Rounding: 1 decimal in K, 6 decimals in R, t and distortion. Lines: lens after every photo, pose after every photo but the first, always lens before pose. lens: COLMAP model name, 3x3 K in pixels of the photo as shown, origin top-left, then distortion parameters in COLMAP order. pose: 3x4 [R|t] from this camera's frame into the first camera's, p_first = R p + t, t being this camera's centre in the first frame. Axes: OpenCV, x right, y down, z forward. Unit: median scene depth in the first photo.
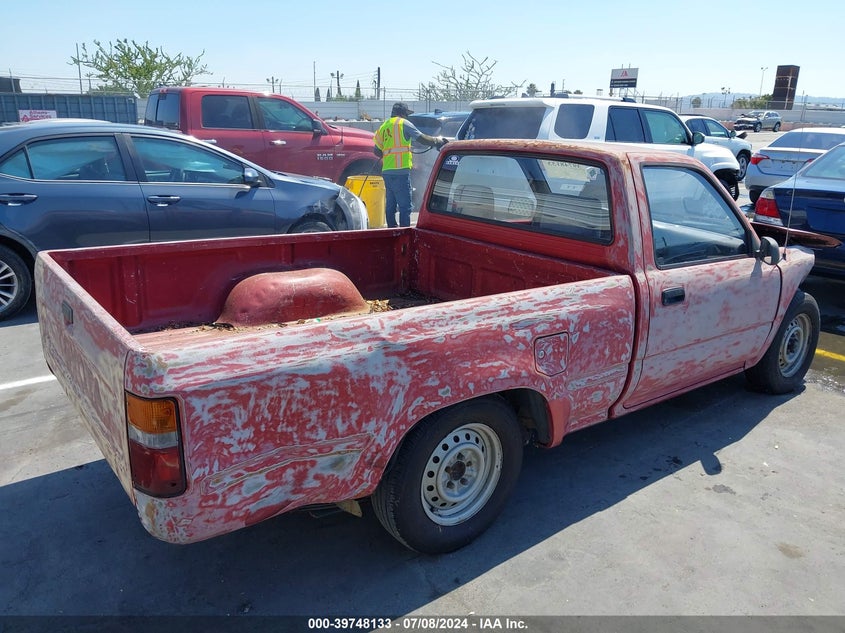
lens RADIAL K [[671.1, 0, 422.2], [0, 671.1, 316.3], [0, 0, 1]] dist [0.032233, -0.003585]
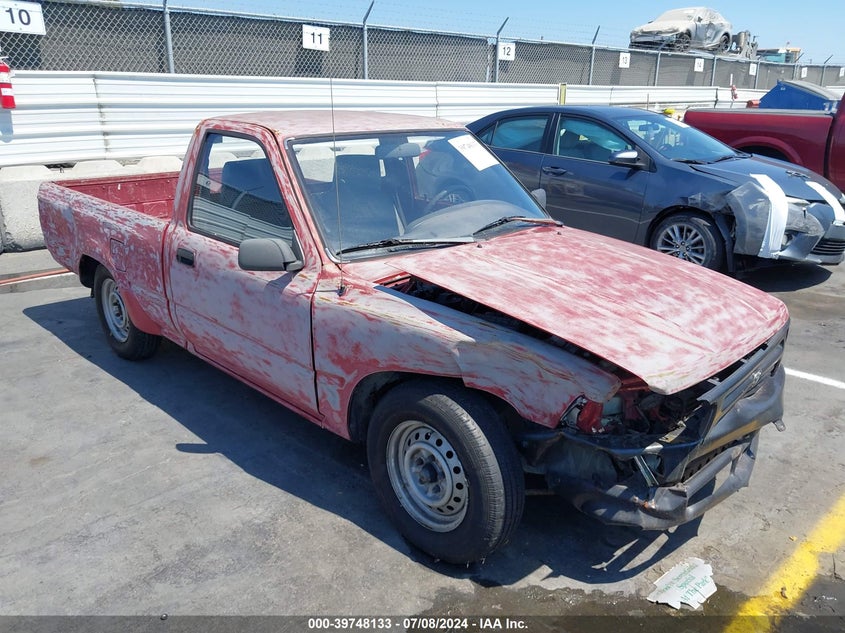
lens RADIAL K [[671.1, 0, 425.9], [0, 671.1, 322.9], [0, 0, 1]] dist [0.032233, -0.003585]
pose [[0.111753, 0.290044, -0.950466, 1.625885], [-0.272904, 0.928640, 0.251297, -0.339252], [0.955528, 0.231303, 0.182933, 1.344572]]
